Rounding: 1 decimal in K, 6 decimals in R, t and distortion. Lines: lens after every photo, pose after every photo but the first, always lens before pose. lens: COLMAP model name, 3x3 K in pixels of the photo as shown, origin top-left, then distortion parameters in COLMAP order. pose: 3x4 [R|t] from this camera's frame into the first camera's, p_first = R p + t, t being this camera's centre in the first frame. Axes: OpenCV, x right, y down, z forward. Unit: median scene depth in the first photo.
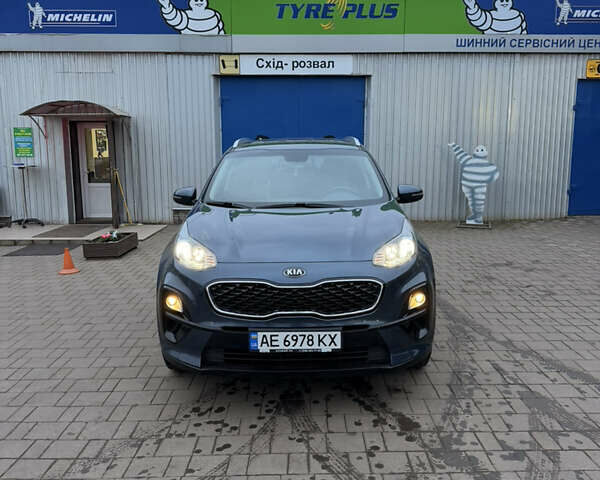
lens RADIAL K [[562.0, 0, 300.0], [0, 562.0, 240.0], [0, 0, 1]] dist [0.152261, -0.295339]
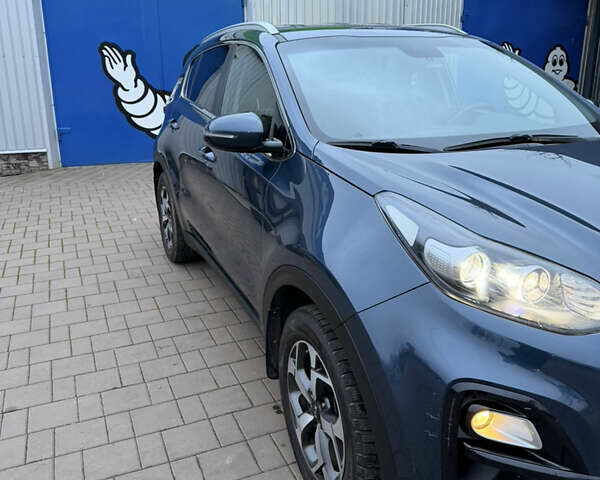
lens RADIAL K [[562.0, 0, 300.0], [0, 562.0, 240.0], [0, 0, 1]] dist [0.152261, -0.295339]
pose [[0.919752, -0.112068, 0.376160, -0.496004], [0.065574, 0.988776, 0.134246, -0.069655], [-0.386983, -0.098806, 0.916778, 0.764954]]
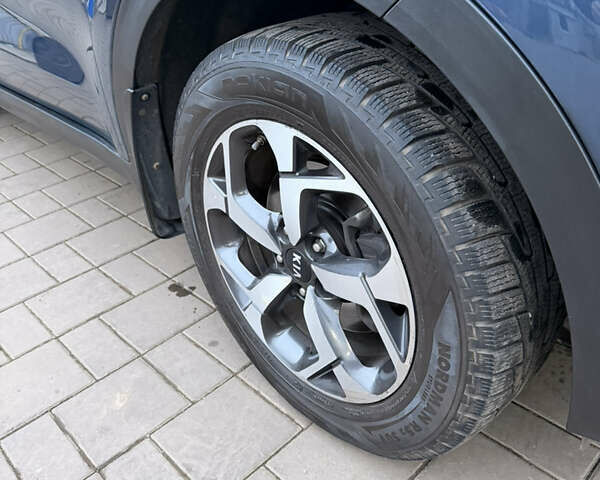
lens RADIAL K [[562.0, 0, 300.0], [0, 562.0, 240.0], [0, 0, 1]] dist [0.152261, -0.295339]
pose [[0.714895, -0.394455, 0.577348, -0.434543], [0.180848, 0.901900, 0.392263, 0.063804], [-0.675440, -0.176015, 0.716100, 1.078159]]
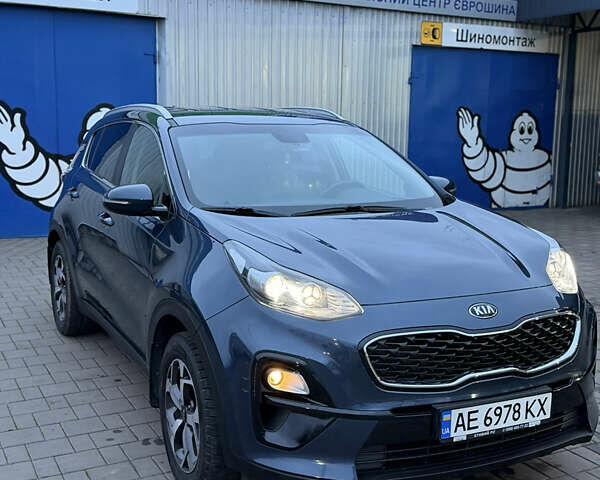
lens RADIAL K [[795.1, 0, 300.0], [0, 795.1, 240.0], [0, 0, 1]] dist [0.125073, -0.089681]
pose [[0.888825, -0.045784, 0.455953, -0.614409], [0.055298, 0.998441, -0.007538, -0.028765], [-0.454897, 0.031913, 0.889972, 0.267219]]
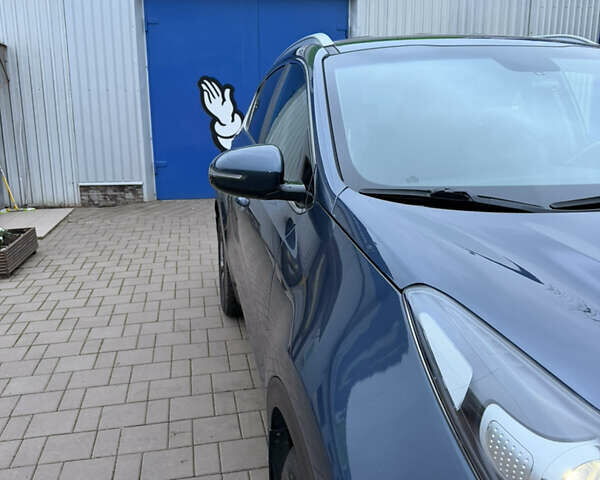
lens RADIAL K [[562.0, 0, 300.0], [0, 562.0, 240.0], [0, 0, 1]] dist [0.152261, -0.295339]
pose [[0.979975, -0.043973, 0.194207, -0.349840], [0.032129, 0.997450, 0.063723, -0.081101], [-0.196514, -0.056207, 0.978889, 0.934762]]
